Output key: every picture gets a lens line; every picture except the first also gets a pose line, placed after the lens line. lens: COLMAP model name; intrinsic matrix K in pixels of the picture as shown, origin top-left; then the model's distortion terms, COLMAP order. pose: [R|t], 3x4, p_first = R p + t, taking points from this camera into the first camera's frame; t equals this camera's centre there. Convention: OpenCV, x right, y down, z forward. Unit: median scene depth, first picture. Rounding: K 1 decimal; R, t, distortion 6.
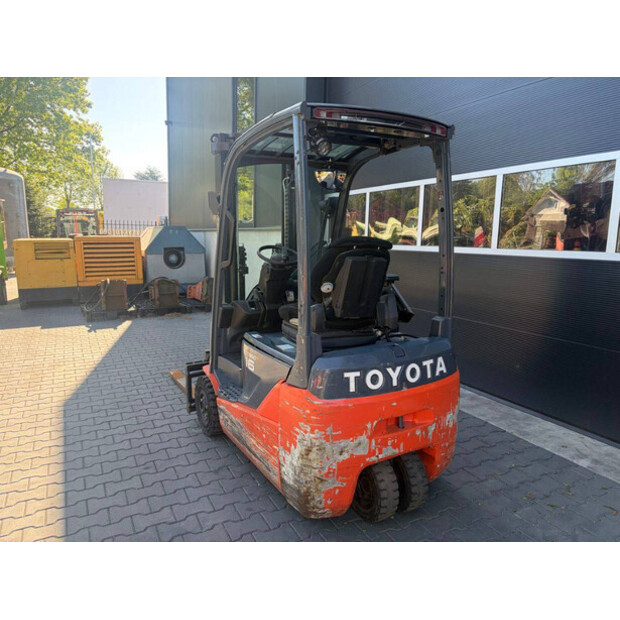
lens RADIAL K [[466.6, 0, 312.1], [0, 466.6, 297.4], [0, 0, 1]] dist [0.060811, -0.065796]
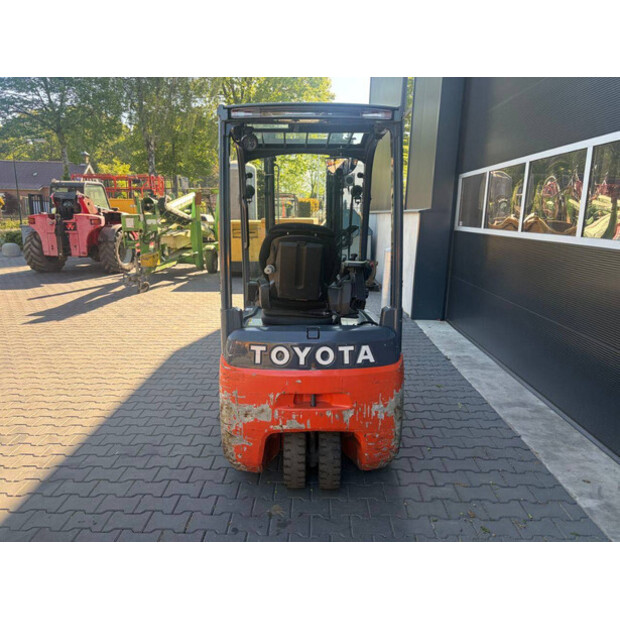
lens RADIAL K [[469.1, 0, 305.1], [0, 469.1, 292.4], [0, 0, 1]] dist [0.062166, -0.067741]
pose [[0.879750, 0.078897, -0.468845, 0.628620], [-0.065891, 0.996851, 0.044111, -0.020956], [0.470849, -0.007914, 0.882179, 0.061653]]
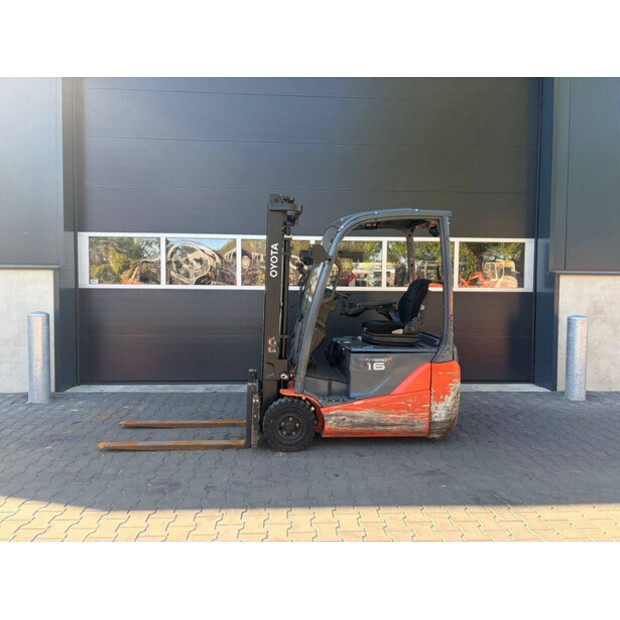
lens RADIAL K [[466.6, 0, 312.1], [0, 466.6, 297.4], [0, 0, 1]] dist [0.060811, -0.065796]
pose [[0.425969, -0.043112, 0.903710, -1.750719], [0.114458, 0.993406, -0.006559, -0.099606], [-0.897468, 0.106231, 0.428095, 0.607391]]
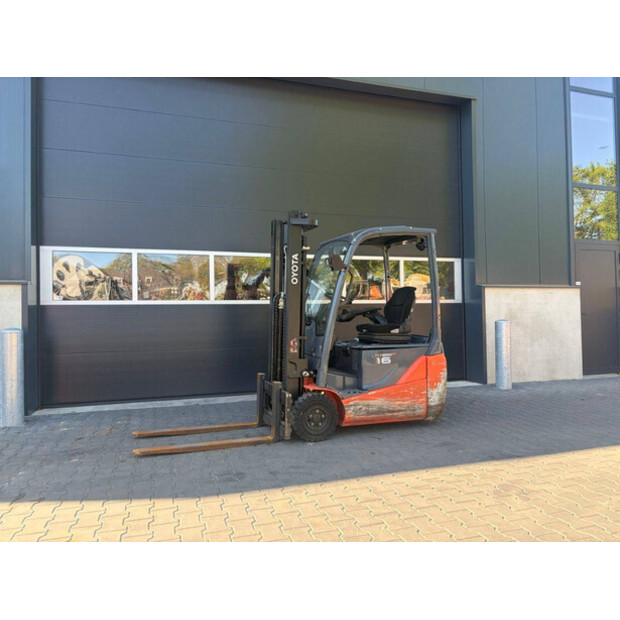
lens RADIAL K [[466.6, 0, 312.1], [0, 466.6, 297.4], [0, 0, 1]] dist [0.060811, -0.065796]
pose [[0.177271, 0.009496, 0.984116, -2.107647], [0.139931, 0.989551, -0.034754, -0.071825], [-0.974163, 0.143869, 0.174090, 1.058988]]
